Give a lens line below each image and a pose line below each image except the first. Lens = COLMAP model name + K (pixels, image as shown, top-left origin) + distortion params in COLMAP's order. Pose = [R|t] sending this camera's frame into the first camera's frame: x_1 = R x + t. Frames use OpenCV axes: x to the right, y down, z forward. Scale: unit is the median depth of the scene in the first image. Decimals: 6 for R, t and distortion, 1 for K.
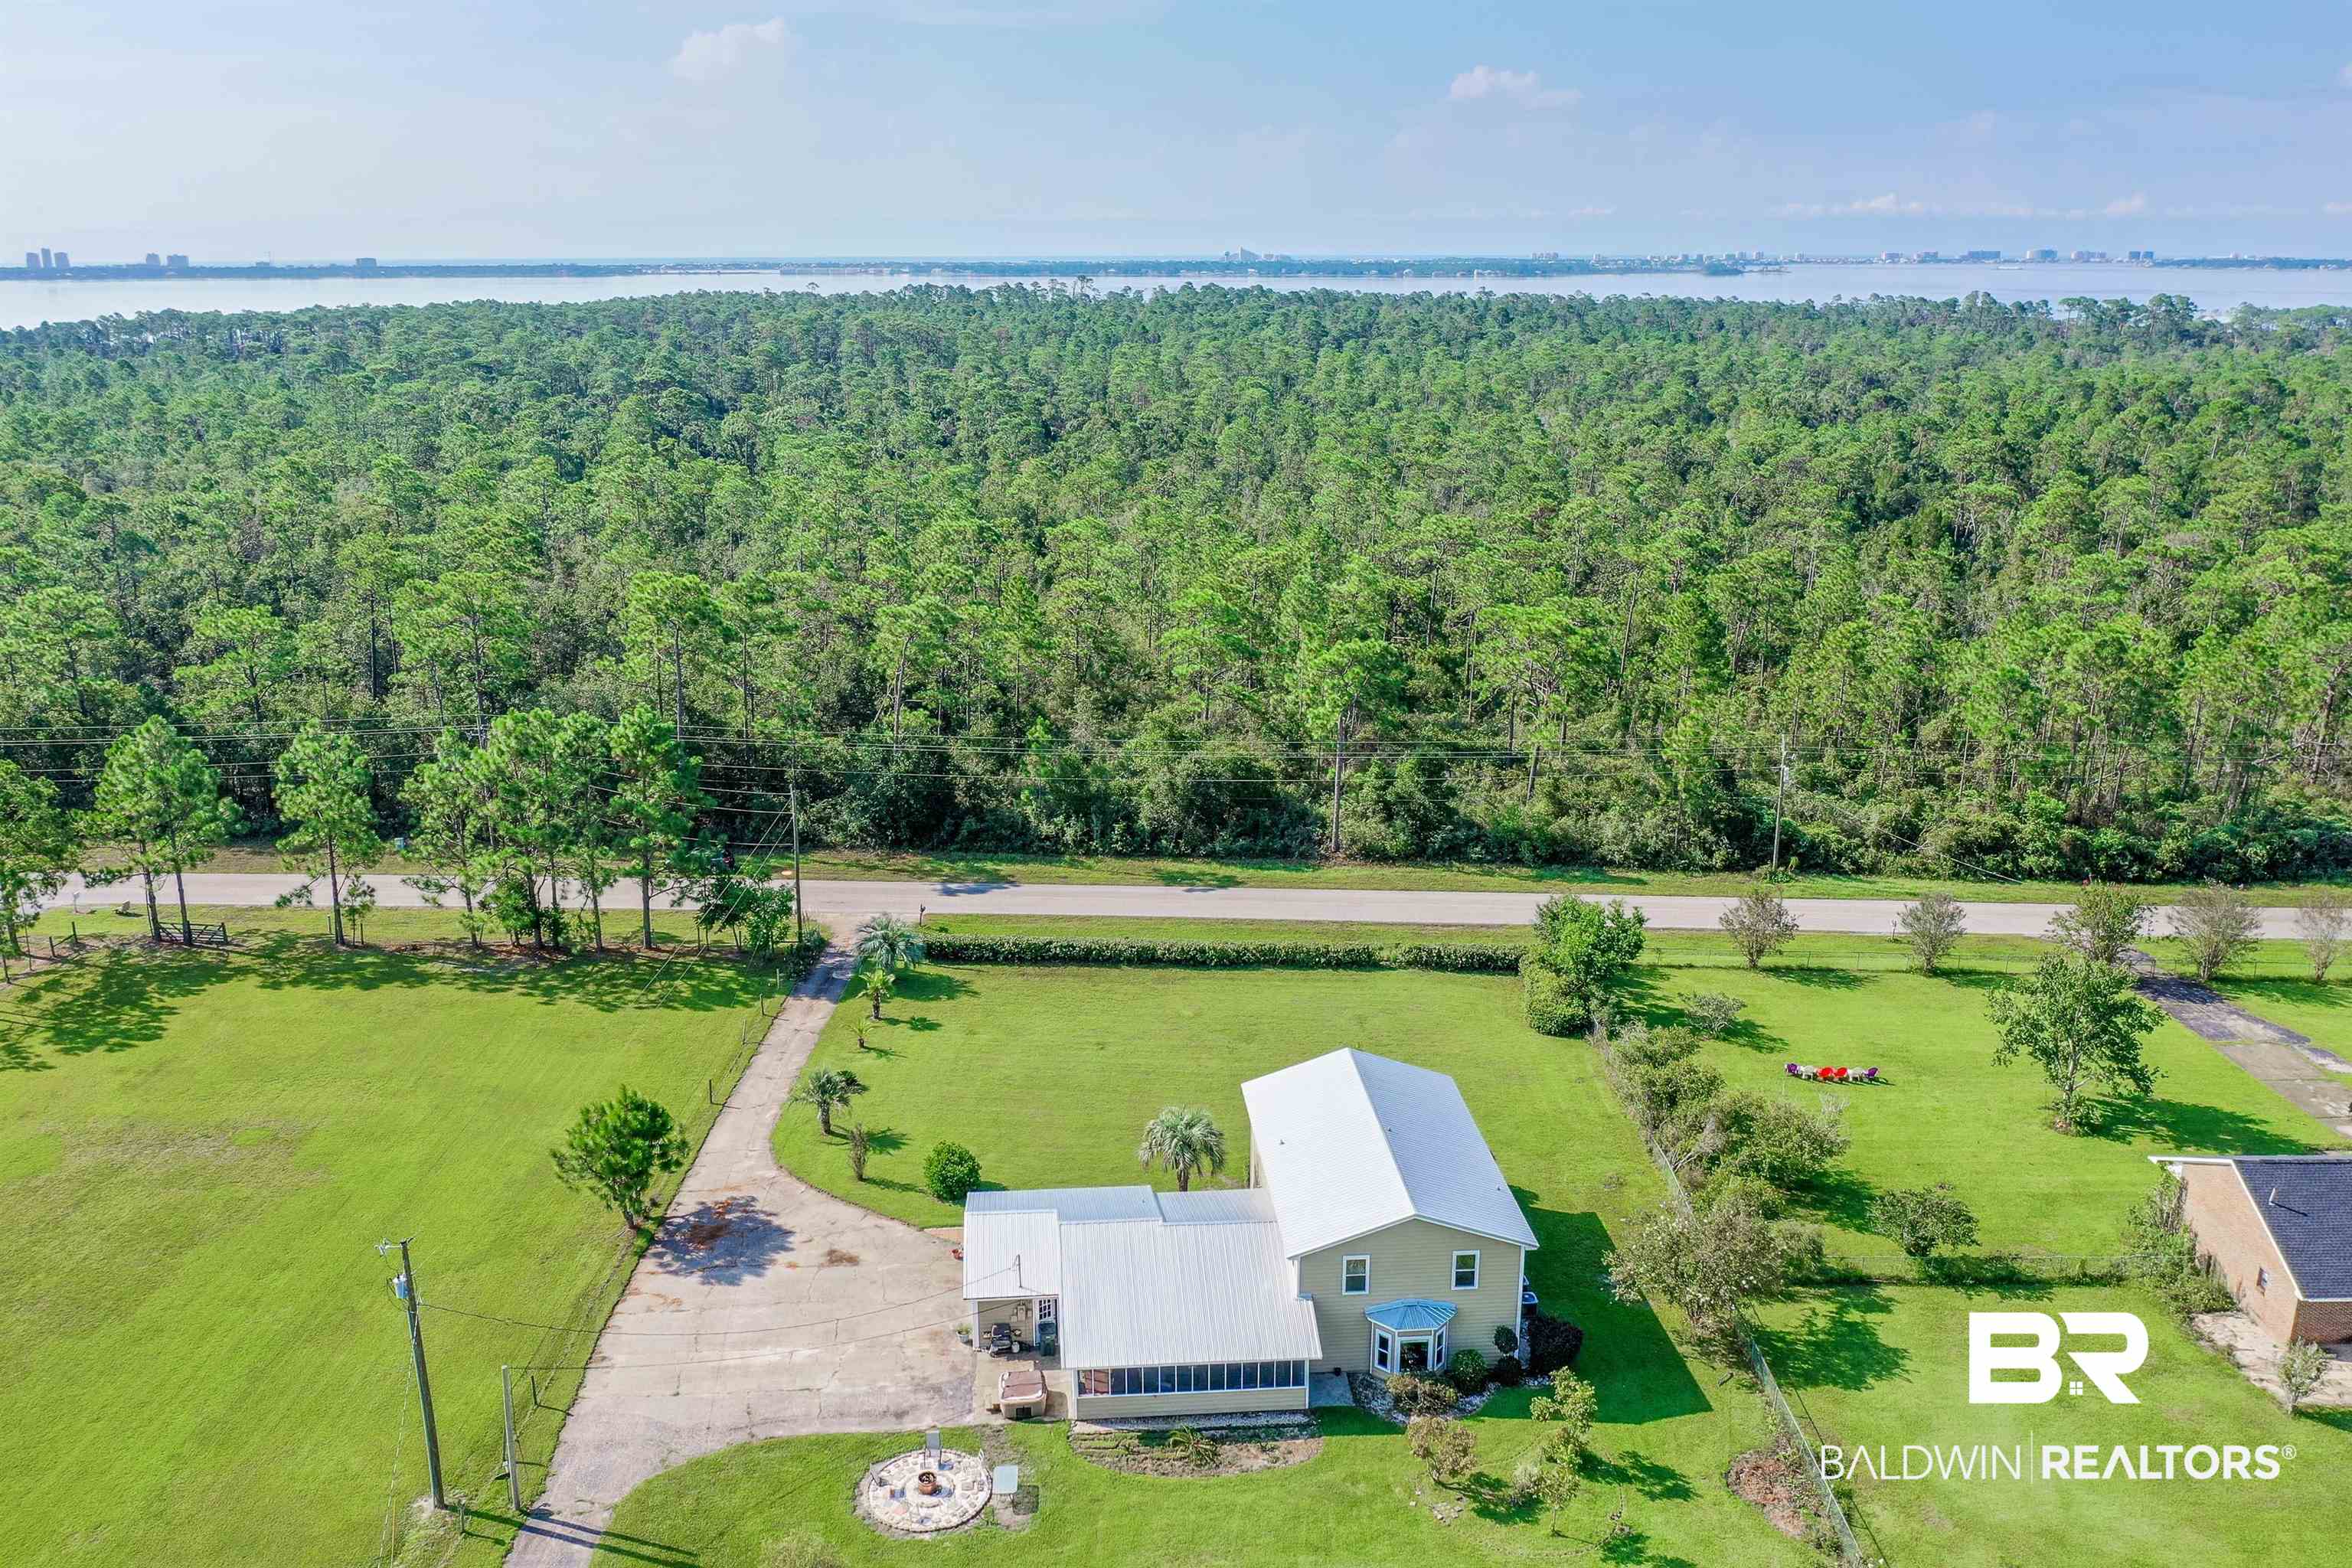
lens RADIAL K [[1915.9, 0, 1176.0], [0, 1915.9, 784.0], [0, 0, 1]] dist [-0.005601, -0.002978]
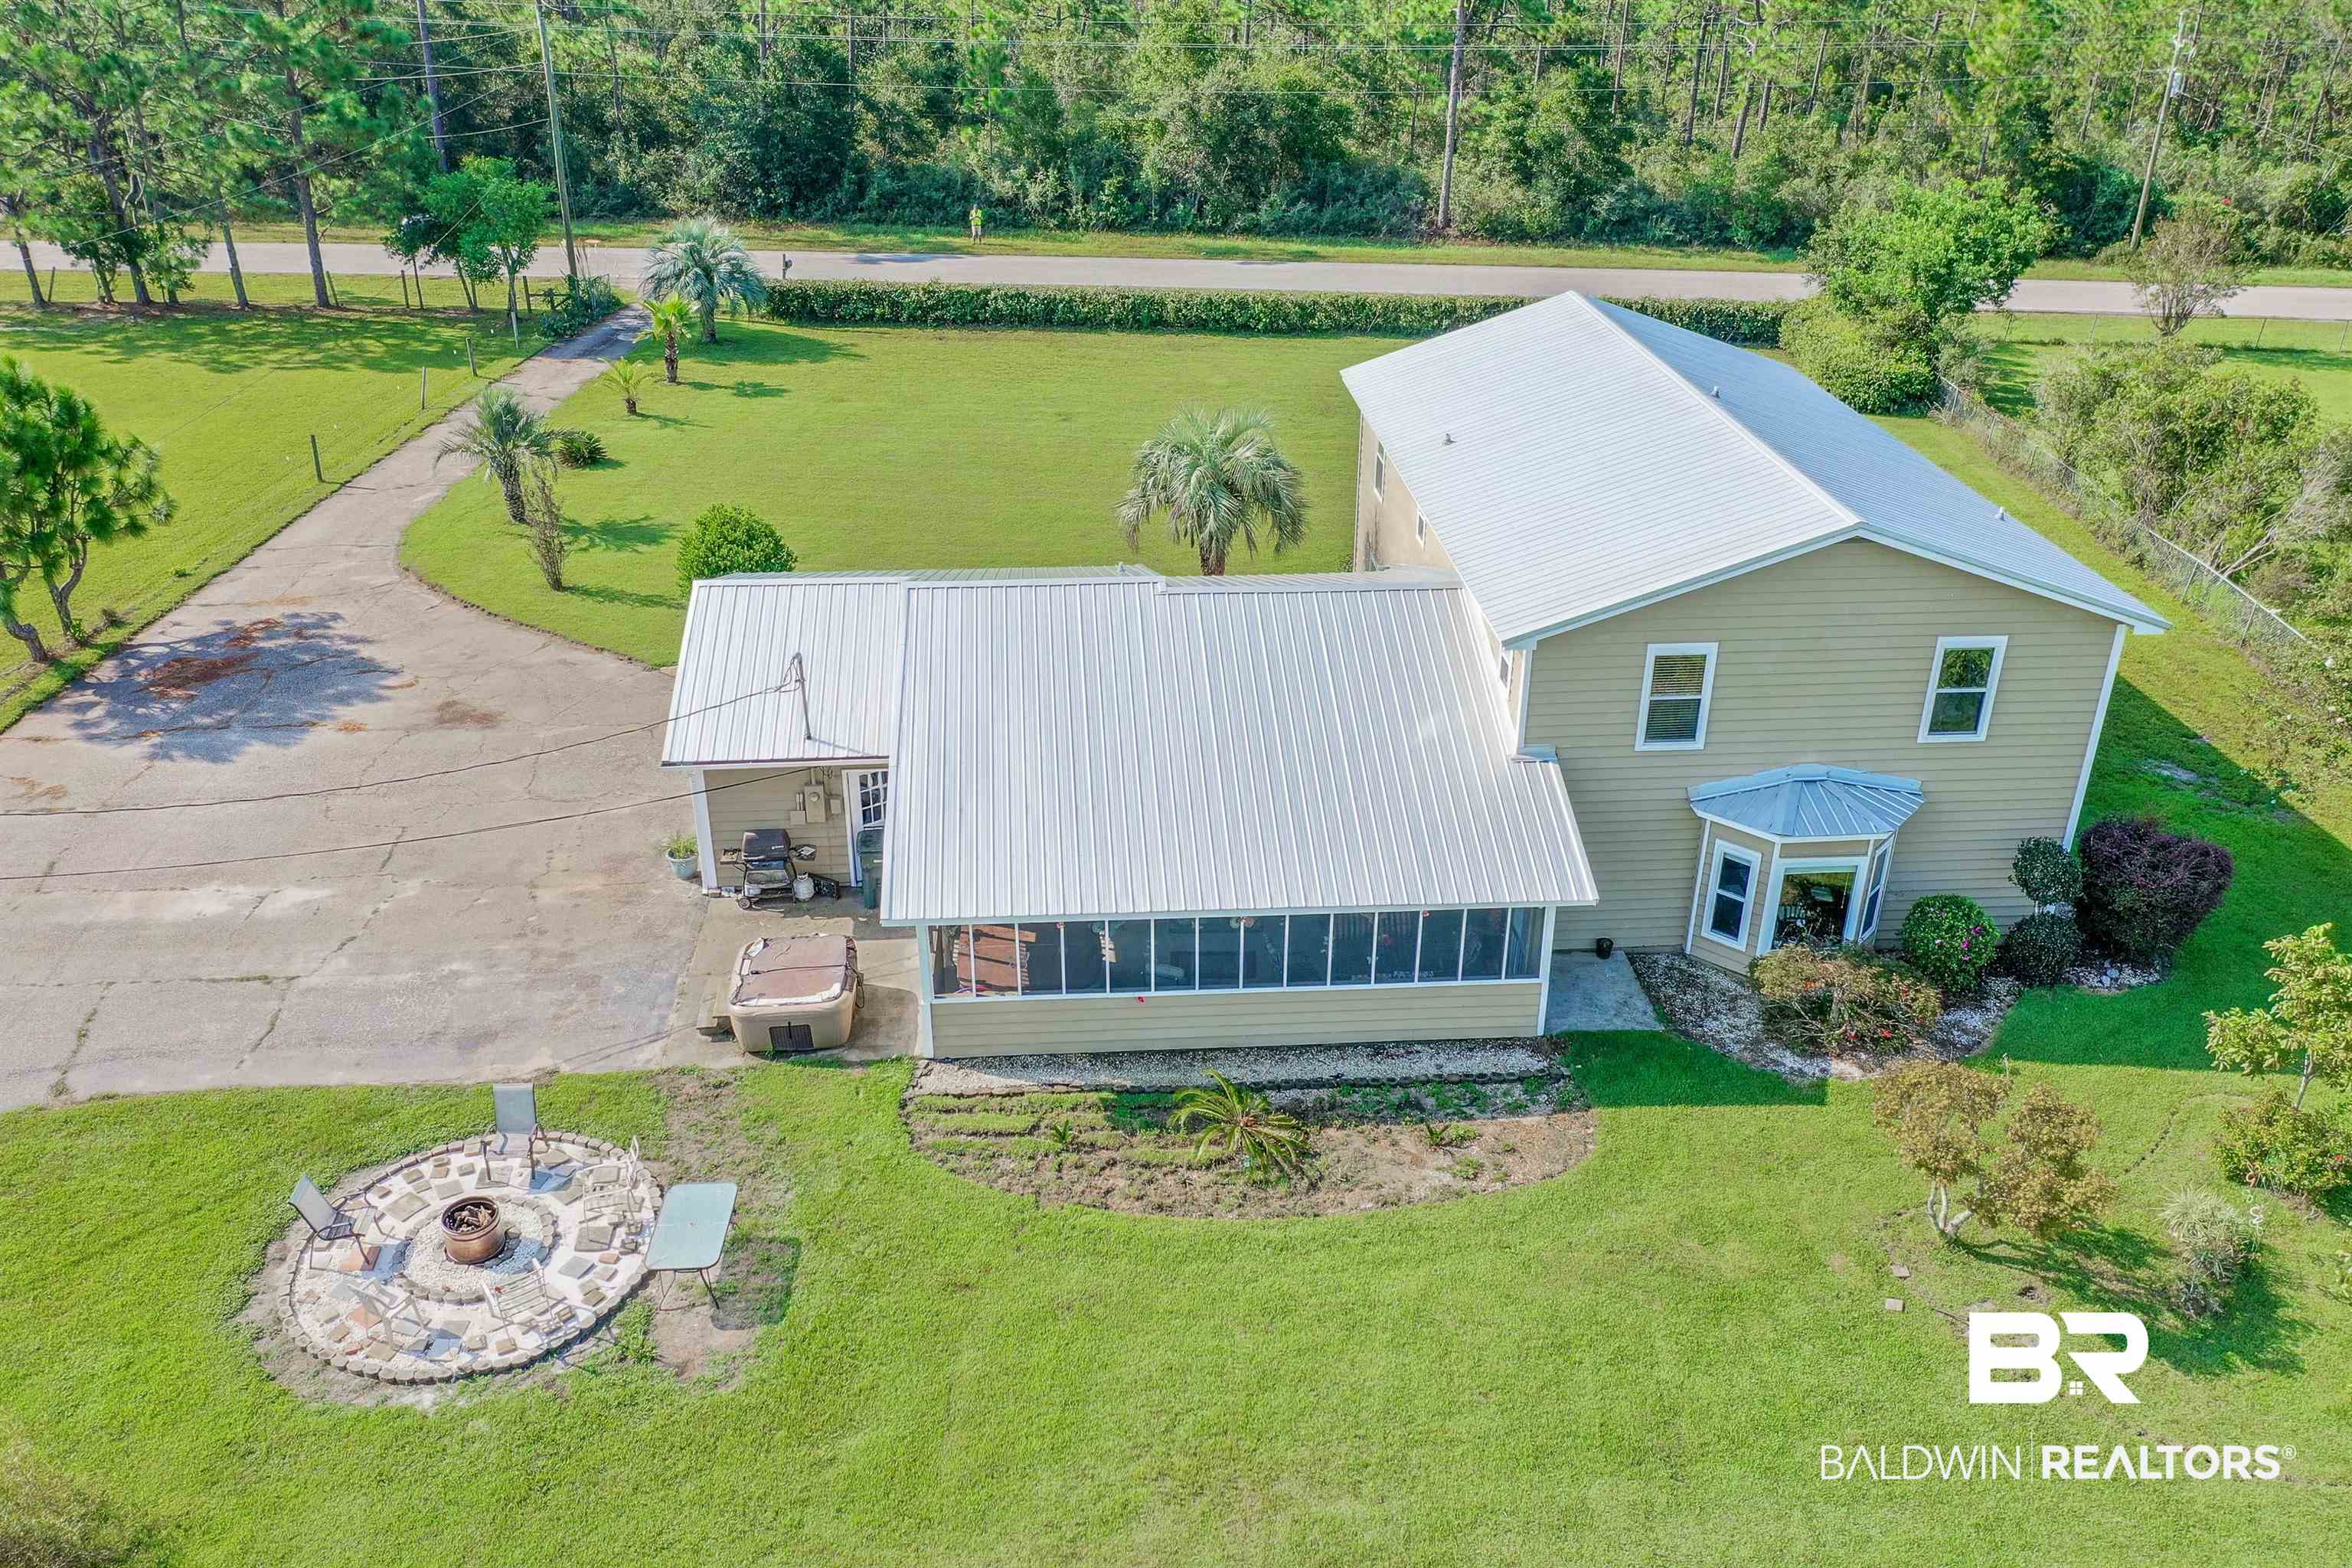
lens RADIAL K [[1915.9, 0, 1176.0], [0, 1915.9, 784.0], [0, 0, 1]] dist [-0.005601, -0.002978]
pose [[0.999927, 0.008823, -0.008310, -0.001192], [-0.007244, 0.984744, 0.173861, 0.208393], [0.009717, -0.173788, 0.984735, 0.624505]]
